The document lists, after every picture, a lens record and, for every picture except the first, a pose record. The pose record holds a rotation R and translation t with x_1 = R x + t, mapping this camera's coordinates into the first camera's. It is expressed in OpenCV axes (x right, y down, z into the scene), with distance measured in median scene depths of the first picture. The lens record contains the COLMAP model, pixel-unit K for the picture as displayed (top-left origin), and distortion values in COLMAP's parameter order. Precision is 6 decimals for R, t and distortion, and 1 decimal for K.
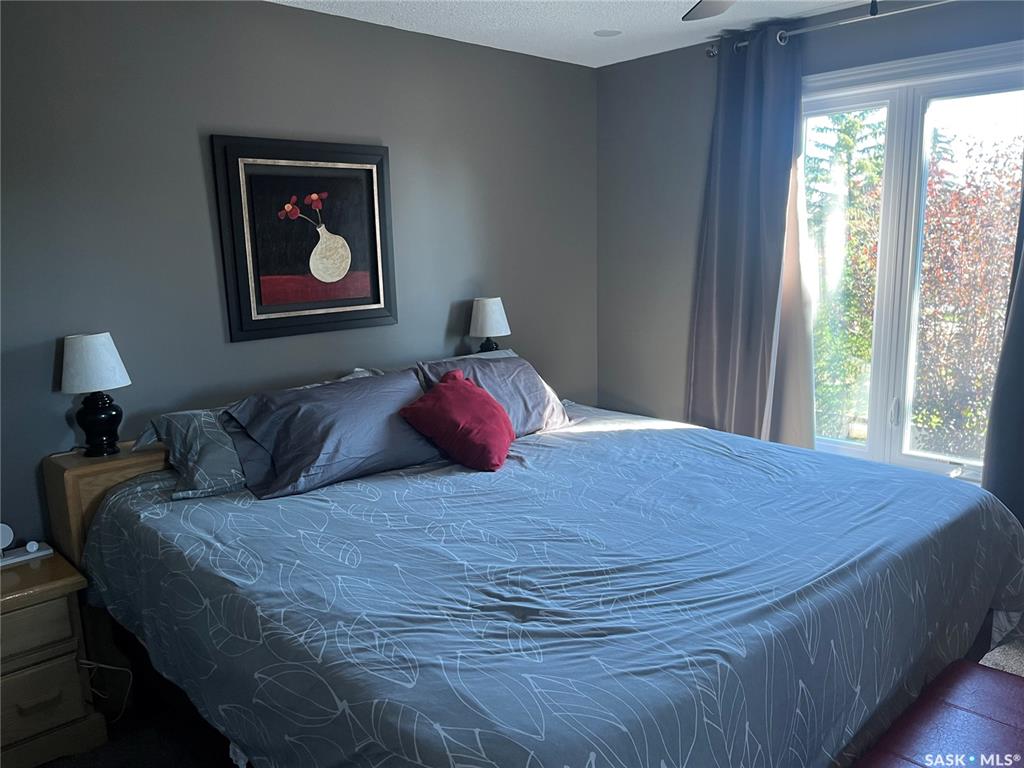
lens RADIAL K [[778.2, 0, 514.4], [0, 778.2, 384.5], [0, 0, 1]] dist [0.070548, -0.087339]
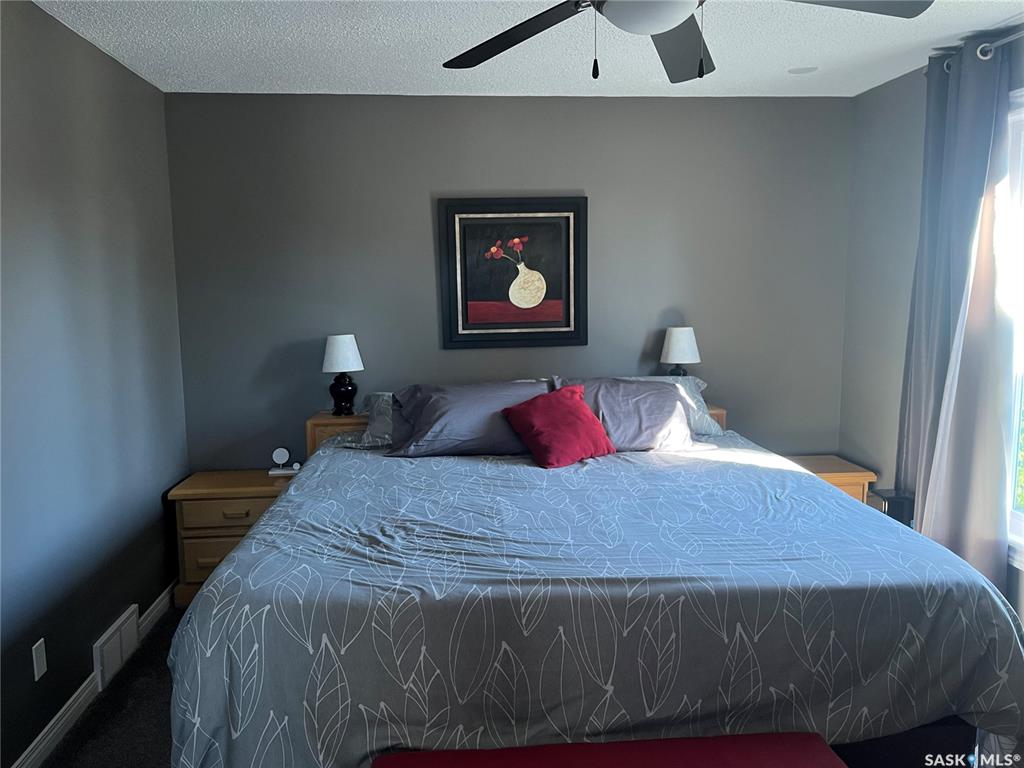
lens RADIAL K [[778.2, 0, 514.1], [0, 778.2, 388.7], [0, 0, 1]] dist [0.070548, -0.087339]
pose [[0.782462, 0.102053, -0.614278, 0.664437], [-0.120023, 0.992698, 0.012037, -0.018817], [0.611021, 0.064309, 0.788998, 0.016076]]
